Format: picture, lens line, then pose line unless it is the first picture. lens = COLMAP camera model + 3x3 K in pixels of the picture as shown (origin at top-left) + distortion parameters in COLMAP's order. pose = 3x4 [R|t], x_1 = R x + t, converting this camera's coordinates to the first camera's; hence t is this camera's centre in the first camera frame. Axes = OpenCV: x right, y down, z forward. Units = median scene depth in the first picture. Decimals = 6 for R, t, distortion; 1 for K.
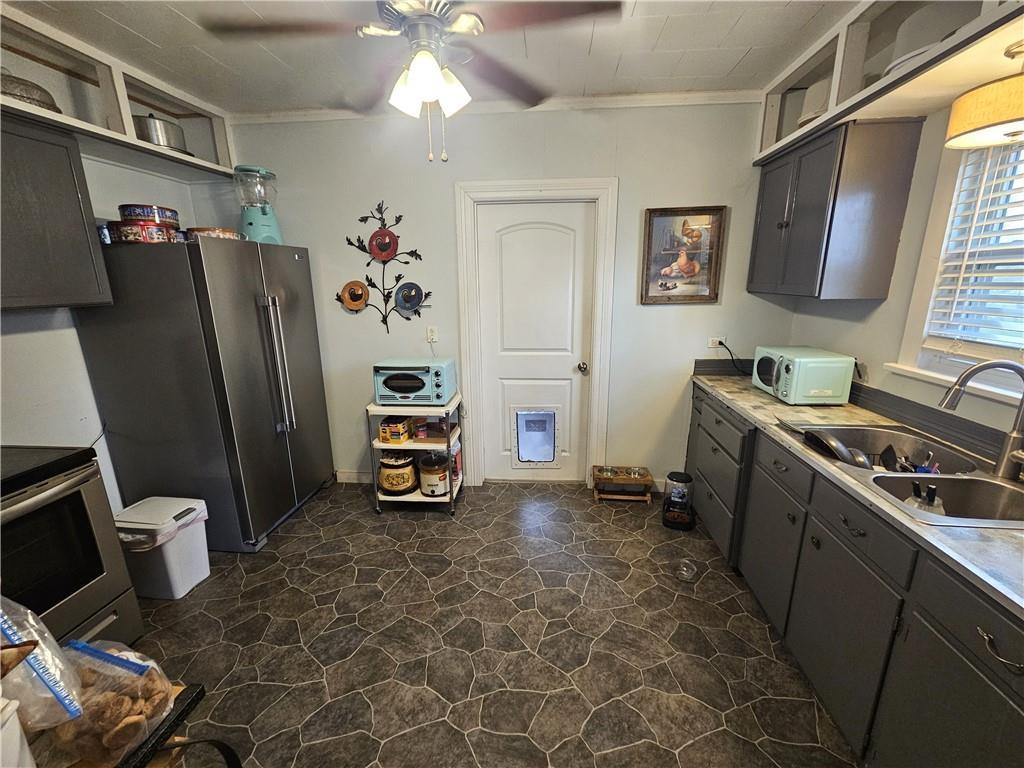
lens RADIAL K [[416.6, 0, 512.0], [0, 416.6, 384.0], [0, 0, 1]] dist [-0.000268, -0.000050]
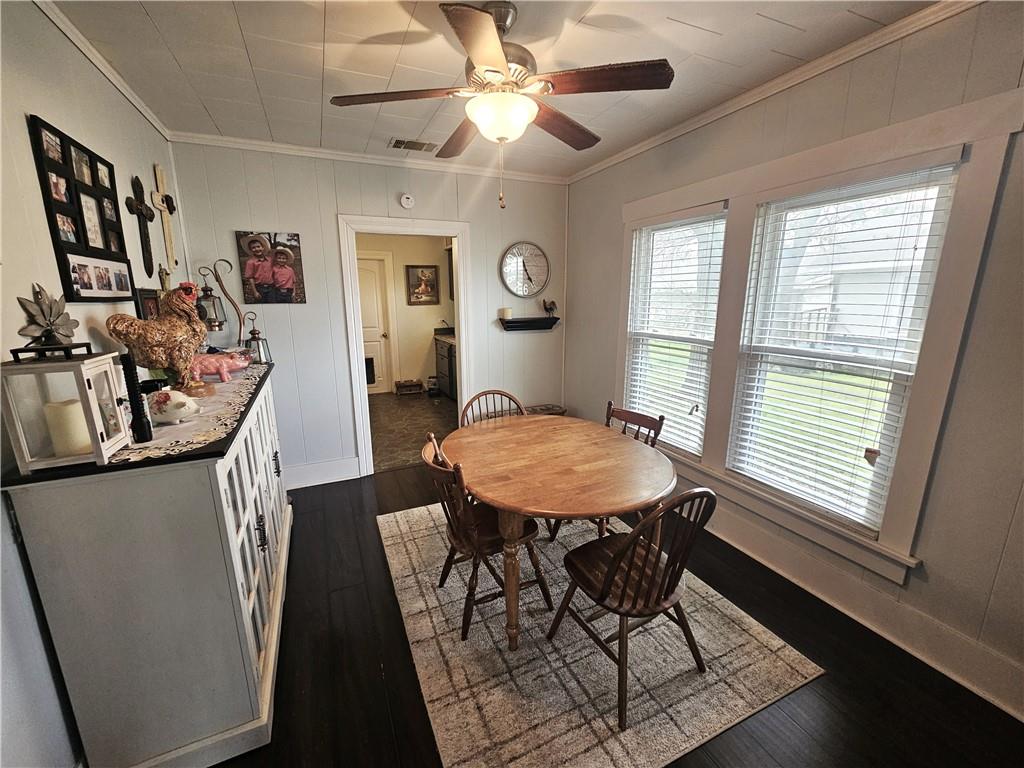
lens RADIAL K [[431.3, 0, 512.0], [0, 431.3, 384.0], [0, 0, 1]] dist [-0.000869, -0.000213]
pose [[0.870448, -0.100750, 0.481840, -0.383937], [0.117597, 0.993050, -0.004800, 0.320902], [-0.478008, 0.060841, 0.876246, -1.338897]]
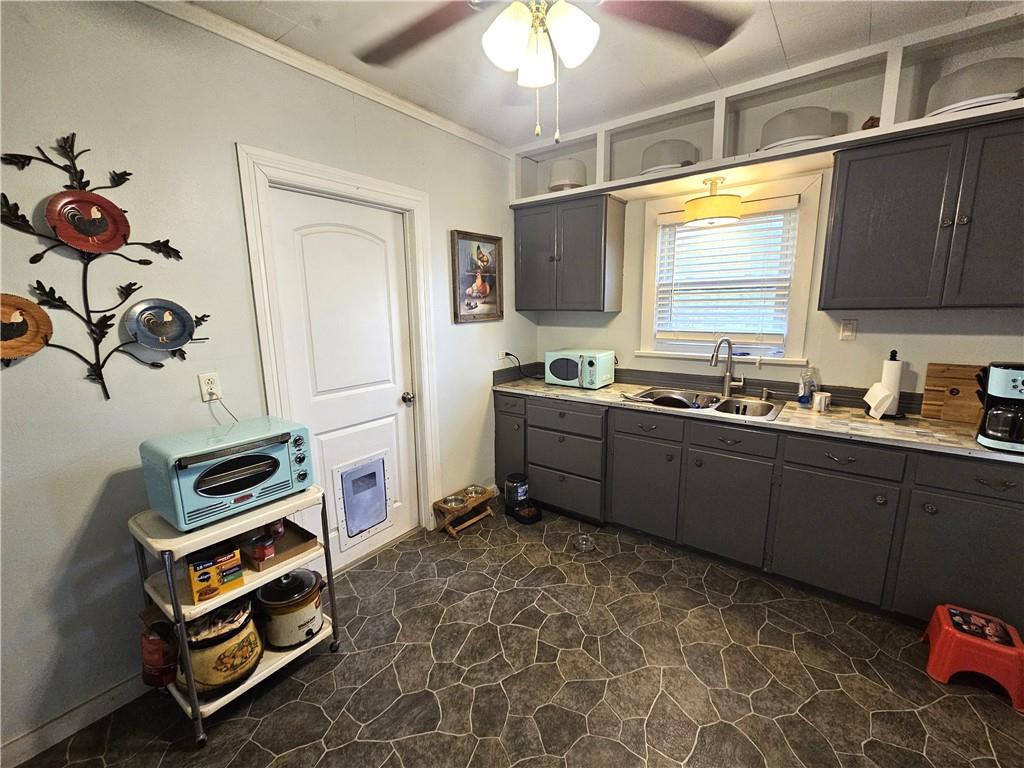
lens RADIAL K [[431.3, 0, 512.0], [0, 431.3, 384.0], [0, 0, 1]] dist [-0.000869, -0.000213]
pose [[0.534947, -0.149192, 0.831609, -0.503154], [0.210855, 0.976715, 0.039588, -0.062617], [-0.818151, 0.154172, 0.553949, 0.342849]]
